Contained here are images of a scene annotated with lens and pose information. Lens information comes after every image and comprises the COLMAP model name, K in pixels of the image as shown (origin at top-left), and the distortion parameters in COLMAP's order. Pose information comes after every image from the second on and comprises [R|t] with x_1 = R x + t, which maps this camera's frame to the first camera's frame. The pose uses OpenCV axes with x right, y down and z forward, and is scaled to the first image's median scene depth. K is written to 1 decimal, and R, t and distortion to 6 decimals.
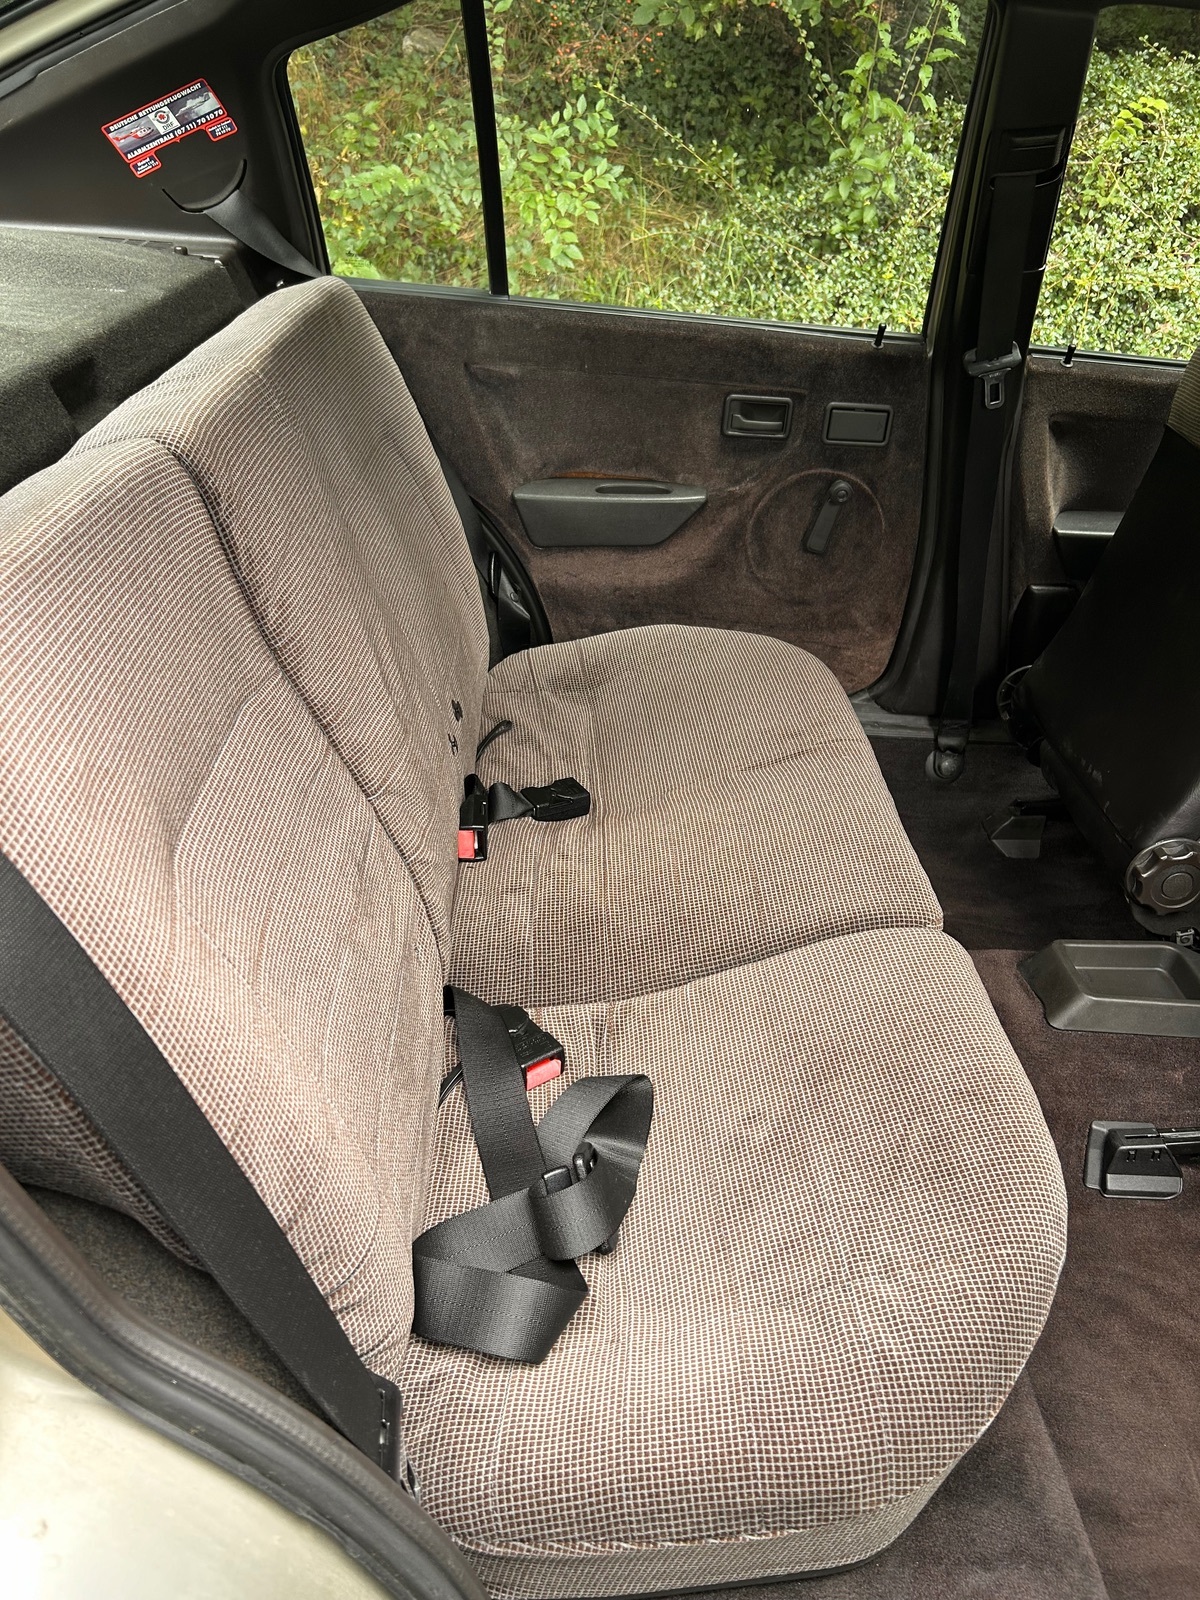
lens RADIAL K [[1212.9, 0, 595.9], [0, 1212.9, 804.1], [0, 0, 1]] dist [0.040179, -0.049391]
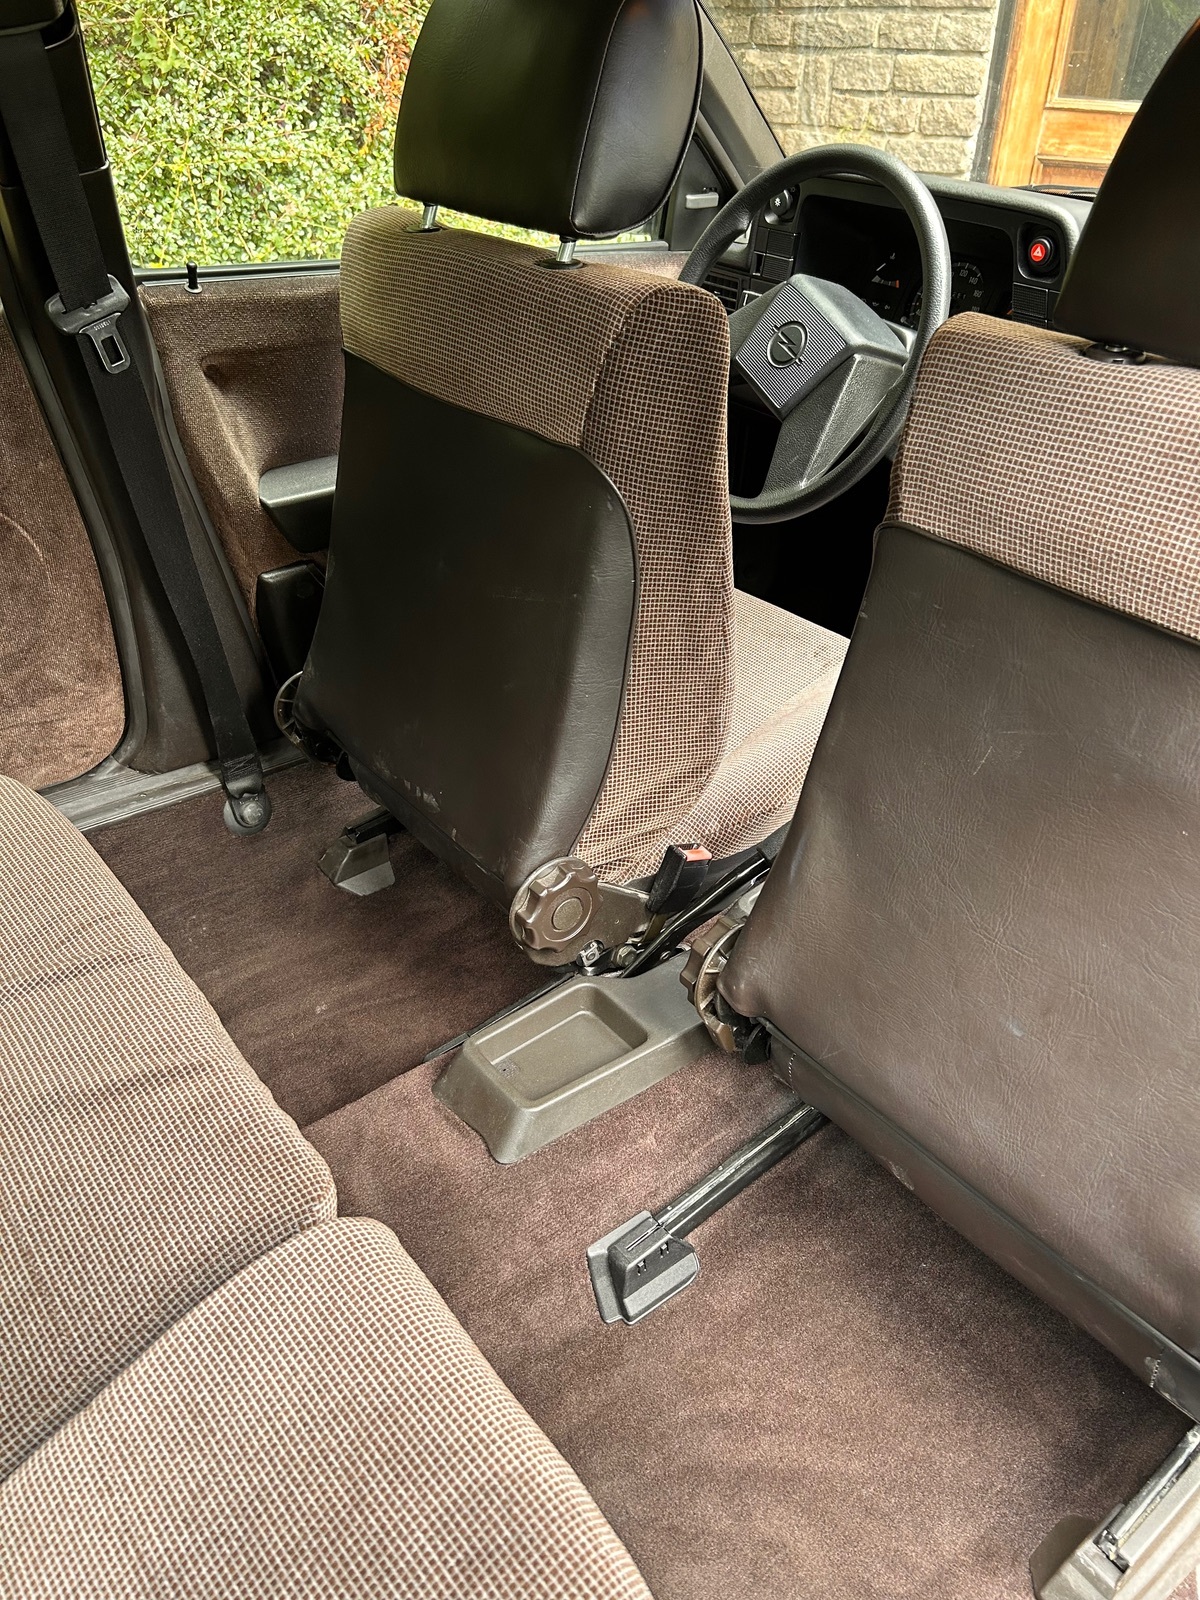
lens RADIAL K [[1212.9, 0, 596.4], [0, 1212.9, 798.6], [0, 0, 1]] dist [0.040179, -0.049391]
pose [[0.797577, -0.370388, 0.476112, 0.094896], [0.332266, 0.928512, 0.165722, -0.096840], [-0.503457, 0.026020, 0.863628, 0.202778]]
